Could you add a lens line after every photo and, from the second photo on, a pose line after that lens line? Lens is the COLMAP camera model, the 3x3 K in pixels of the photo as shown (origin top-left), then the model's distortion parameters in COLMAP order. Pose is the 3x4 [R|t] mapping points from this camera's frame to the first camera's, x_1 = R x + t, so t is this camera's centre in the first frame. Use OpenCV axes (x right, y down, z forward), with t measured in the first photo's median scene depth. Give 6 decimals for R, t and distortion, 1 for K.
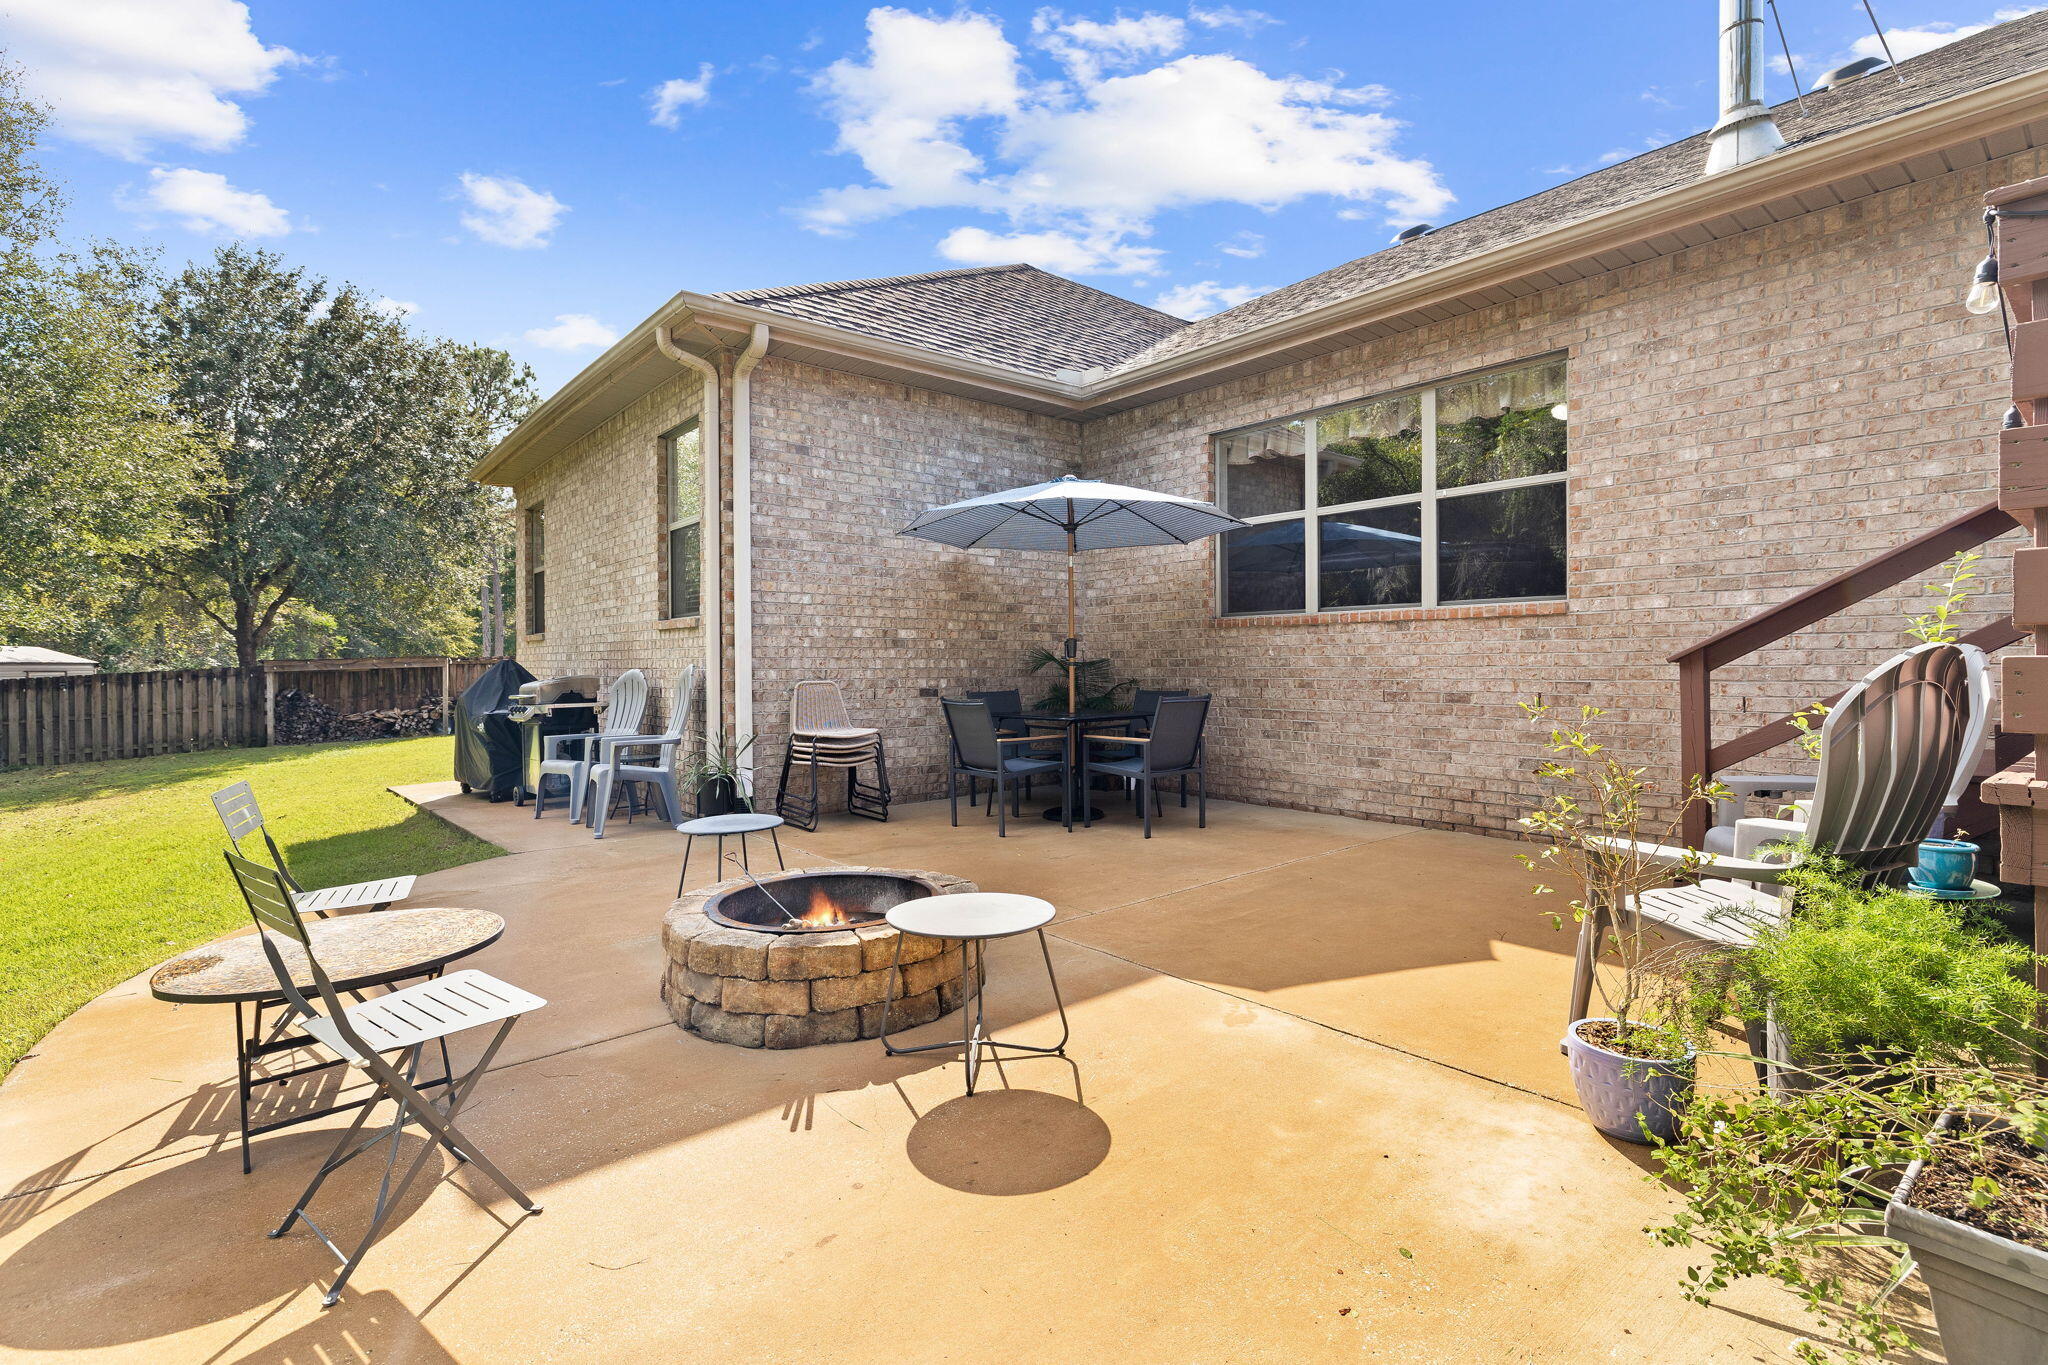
lens RADIAL K [[868.4, 0, 1016.4], [0, 868.4, 674.8], [0, 0, 1]] dist [0.001208, -0.000433]
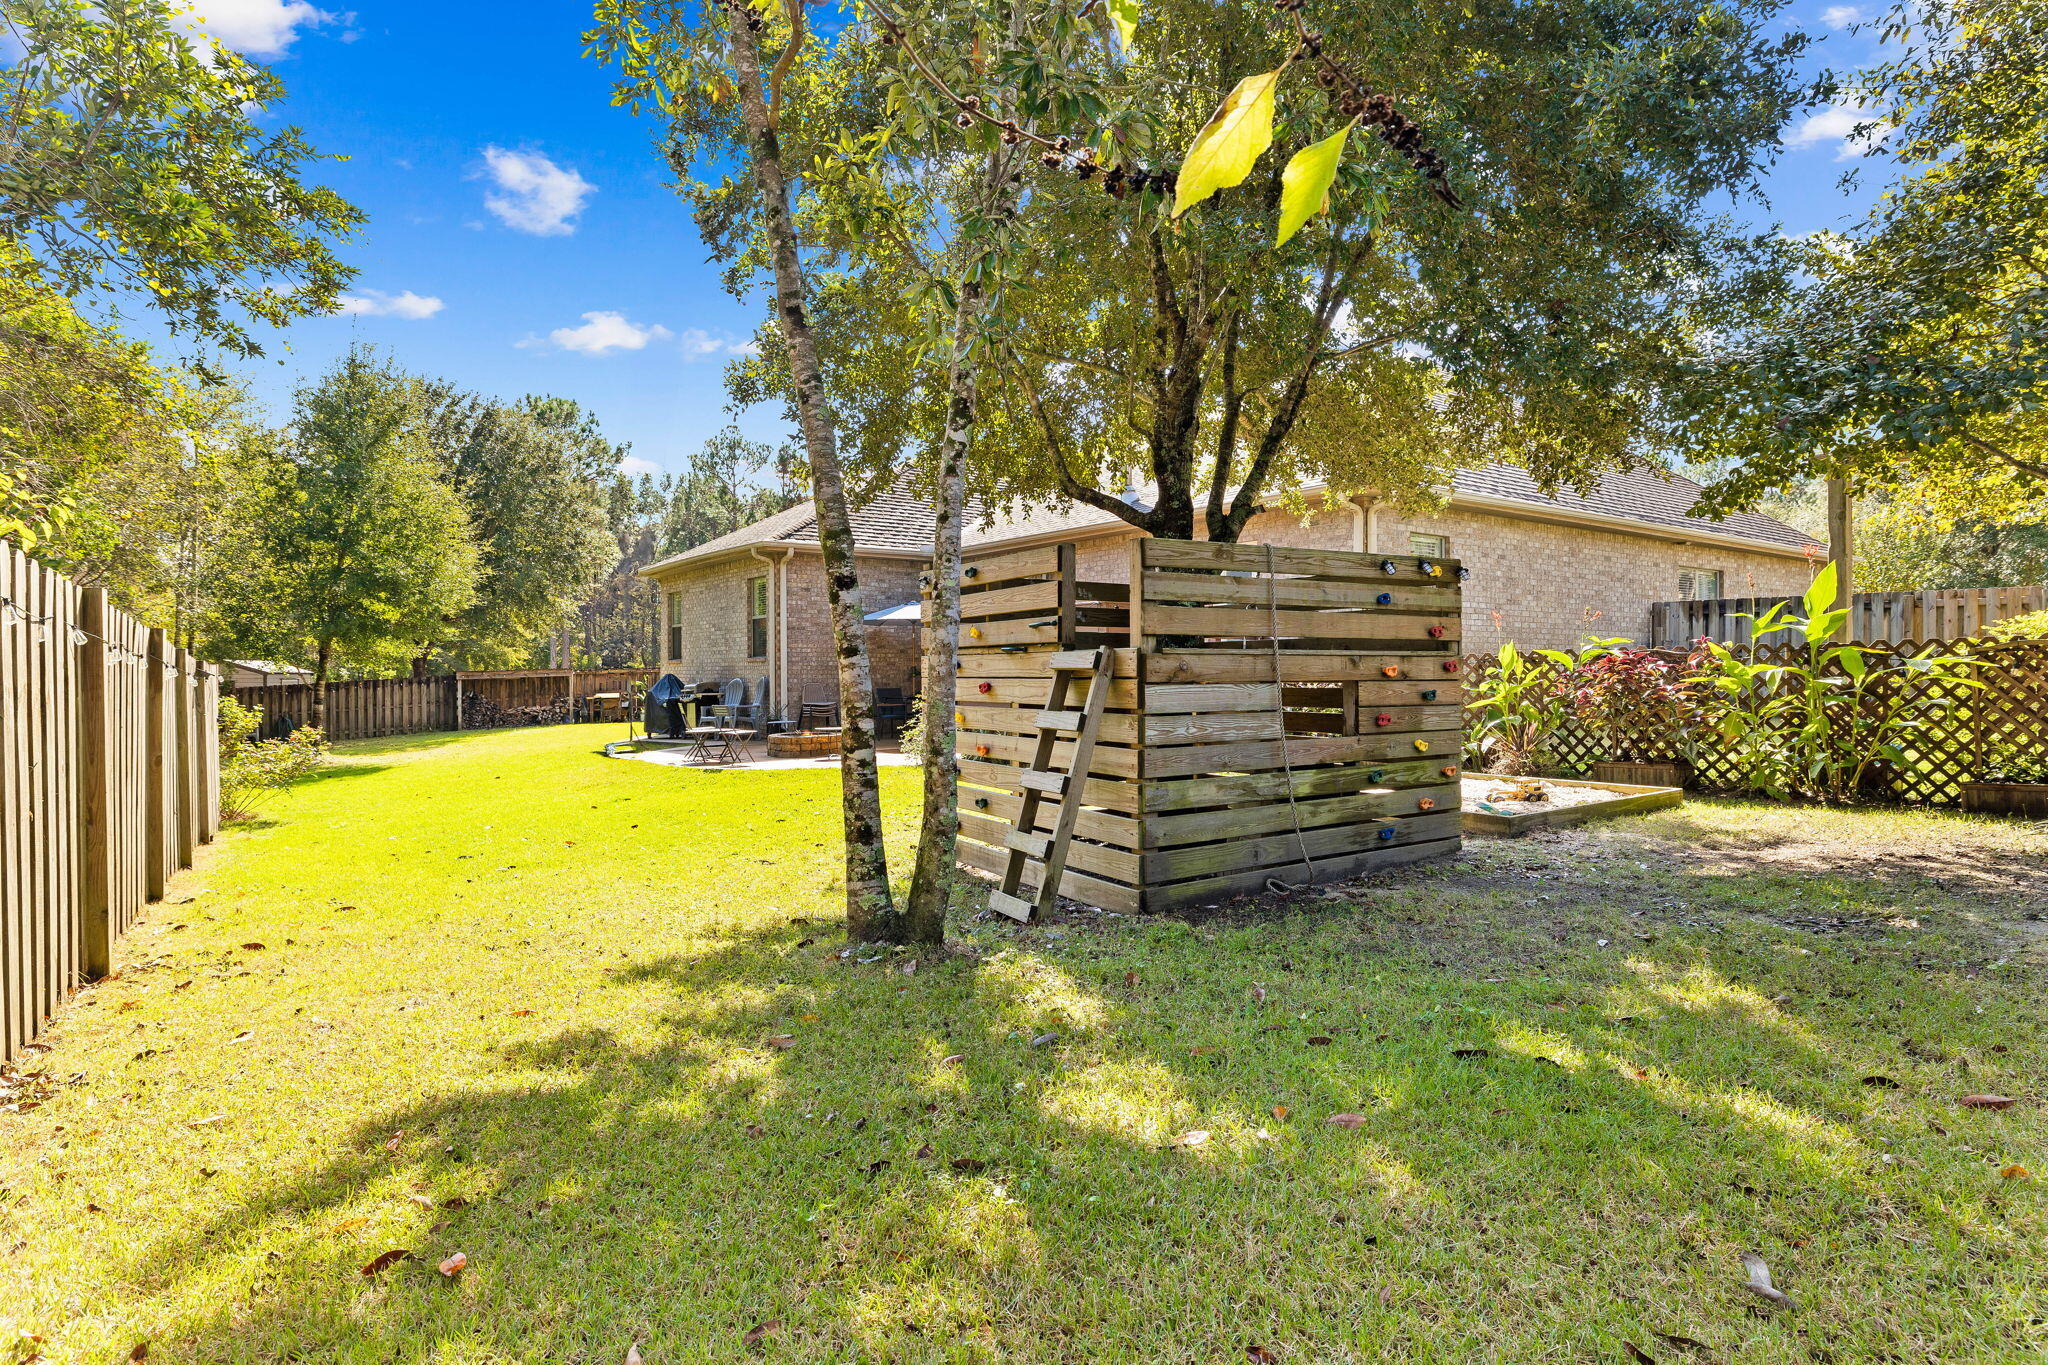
lens RADIAL K [[868.4, 0, 1016.4], [0, 868.4, 674.8], [0, 0, 1]] dist [0.001208, -0.000433]
pose [[0.999421, -0.000965, -0.034008, 0.133147], [0.000693, 0.999968, -0.008012, 0.001298], [0.034014, 0.007984, 0.999389, -0.447436]]
